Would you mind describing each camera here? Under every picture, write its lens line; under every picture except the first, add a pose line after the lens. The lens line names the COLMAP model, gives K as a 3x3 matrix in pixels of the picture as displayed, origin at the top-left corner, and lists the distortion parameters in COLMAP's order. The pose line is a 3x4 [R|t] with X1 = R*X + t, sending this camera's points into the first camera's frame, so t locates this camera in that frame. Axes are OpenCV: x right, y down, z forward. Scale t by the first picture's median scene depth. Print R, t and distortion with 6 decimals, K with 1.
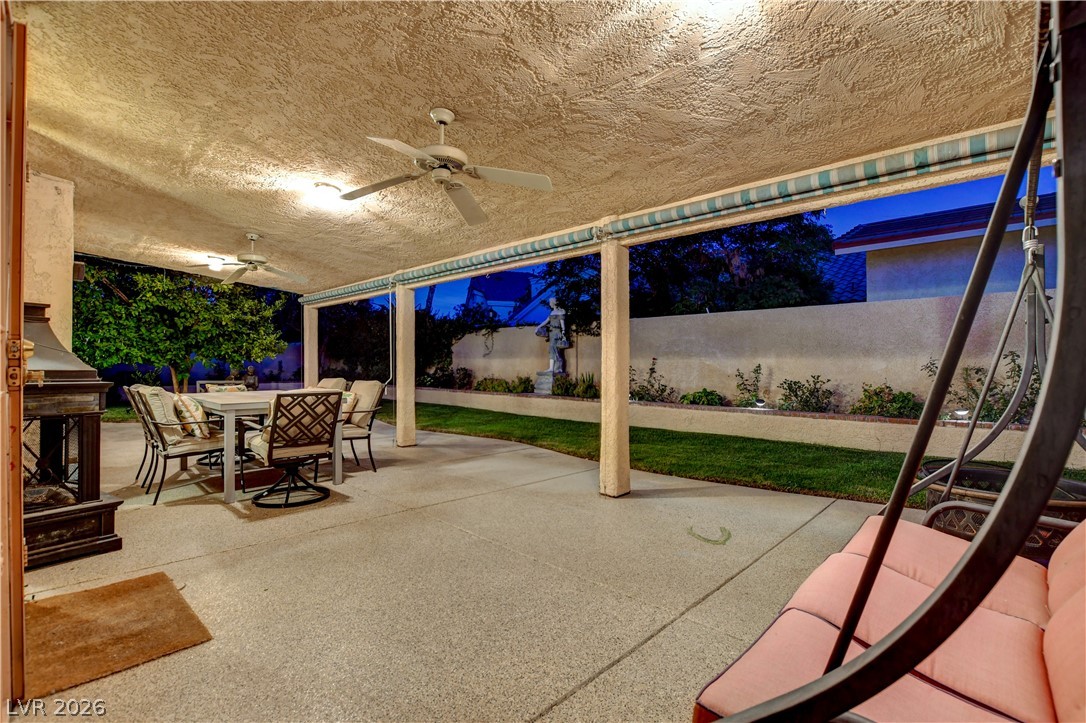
lens RADIAL K [[484.5, 0, 541.0], [0, 484.5, 361.5], [0, 0, 1]] dist [-0.020300, -0.001213]
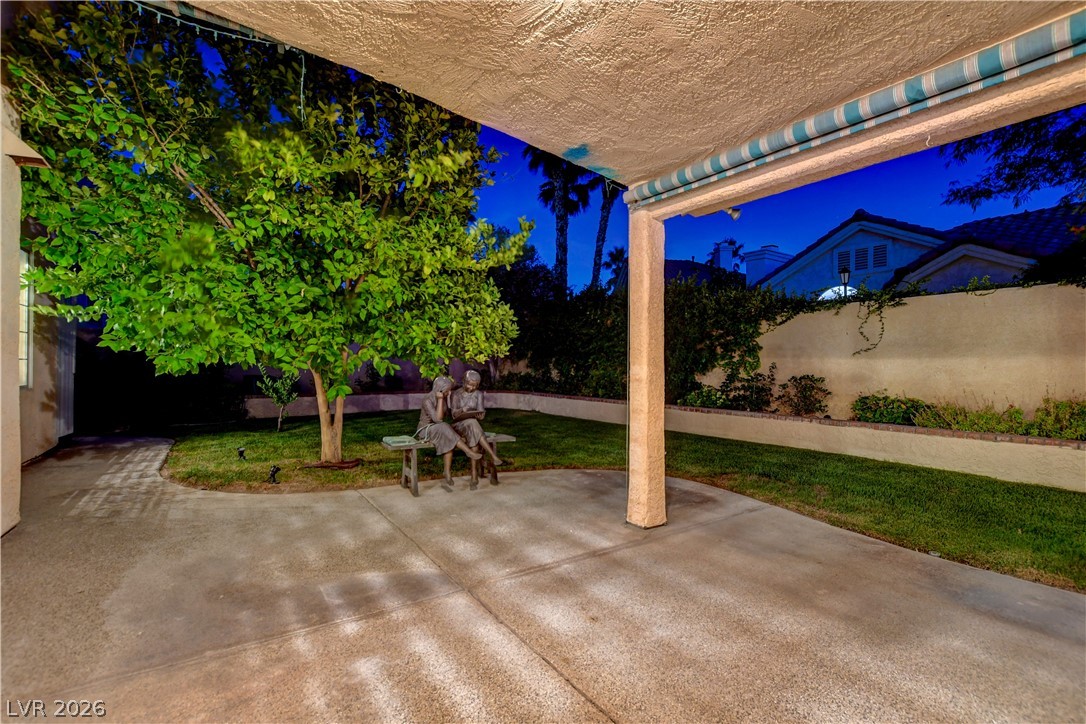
lens RADIAL K [[484.5, 0, 548.5], [0, 484.5, 362.7], [0, 0, 1]] dist [-0.020300, -0.001213]
pose [[0.979910, 0.003398, -0.199413, -0.466387], [-0.004387, 0.999980, -0.004518, 0.003586], [0.199393, 0.005302, 0.979905, 0.597677]]
